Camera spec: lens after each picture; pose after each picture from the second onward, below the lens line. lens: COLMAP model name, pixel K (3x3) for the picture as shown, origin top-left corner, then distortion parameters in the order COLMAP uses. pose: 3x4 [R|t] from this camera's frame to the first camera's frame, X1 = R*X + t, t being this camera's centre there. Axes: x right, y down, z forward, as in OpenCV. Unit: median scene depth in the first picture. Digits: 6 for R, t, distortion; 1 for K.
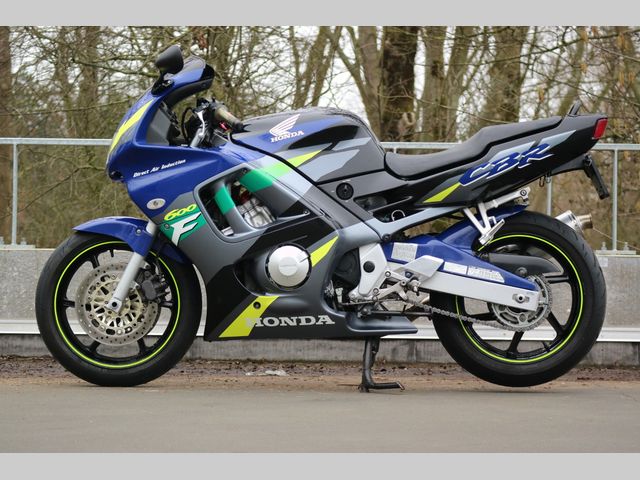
lens RADIAL K [[1988.5, 0, 320.3], [0, 1988.5, 236.1], [0, 0, 1]] dist [0.061158, 0.000000]
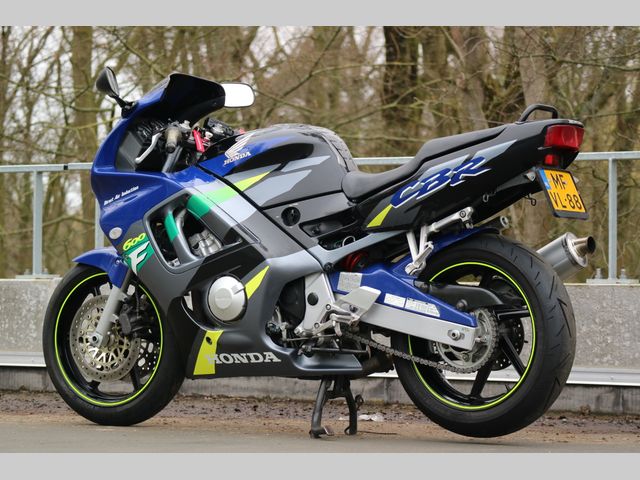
lens RADIAL K [[2489.9, 0, 318.8], [0, 2489.9, 244.1], [0, 0, 1]] dist [0.374757, 0.000000]
pose [[0.850261, -0.013316, -0.526193, 0.624376], [0.008618, 0.999898, -0.011379, 0.003395], [0.526291, 0.005140, 0.850289, 0.036007]]
